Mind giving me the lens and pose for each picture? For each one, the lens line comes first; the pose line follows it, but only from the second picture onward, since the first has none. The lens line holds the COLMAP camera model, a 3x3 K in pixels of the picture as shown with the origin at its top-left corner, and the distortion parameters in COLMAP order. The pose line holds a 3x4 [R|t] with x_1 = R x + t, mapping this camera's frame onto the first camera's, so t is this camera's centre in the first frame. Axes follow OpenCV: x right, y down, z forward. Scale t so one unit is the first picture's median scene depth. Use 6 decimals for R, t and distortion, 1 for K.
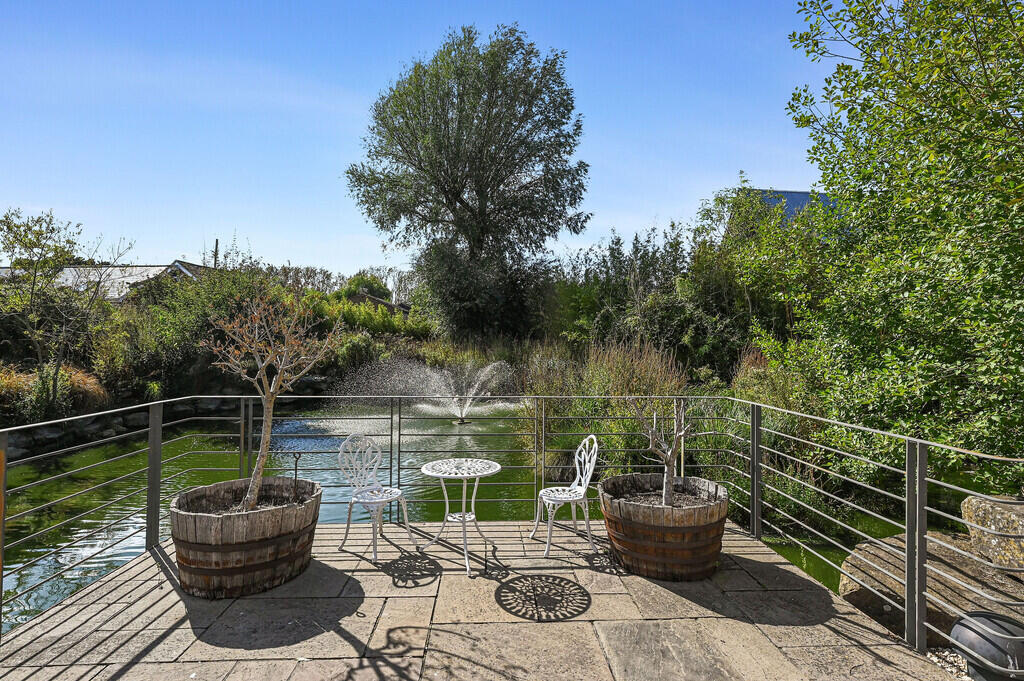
lens RADIAL K [[500.4, 0, 512.6], [0, 500.4, 341.6], [0, 0, 1]] dist [-0.000094, -0.000004]
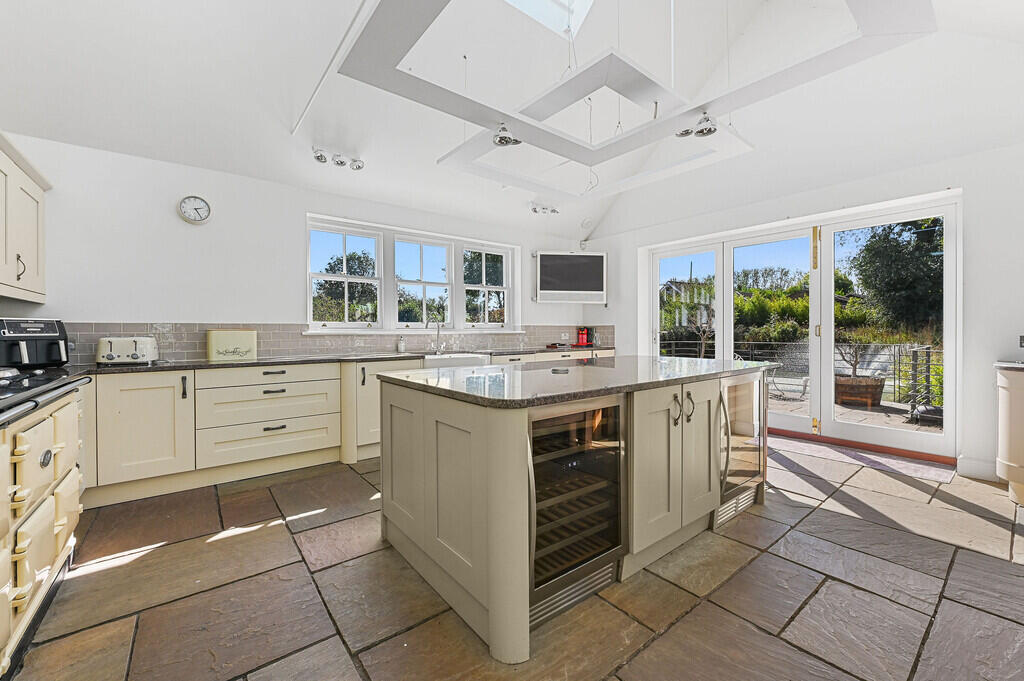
lens RADIAL K [[412.1, 0, 511.8], [0, 412.1, 337.1], [0, 0, 1]] dist [-0.015733, 0.000826]
pose [[0.583291, -0.002154, -0.812260, 0.113375], [0.009720, 0.999943, 0.004328, 0.009128], [0.812205, -0.010420, 0.583279, -0.189916]]
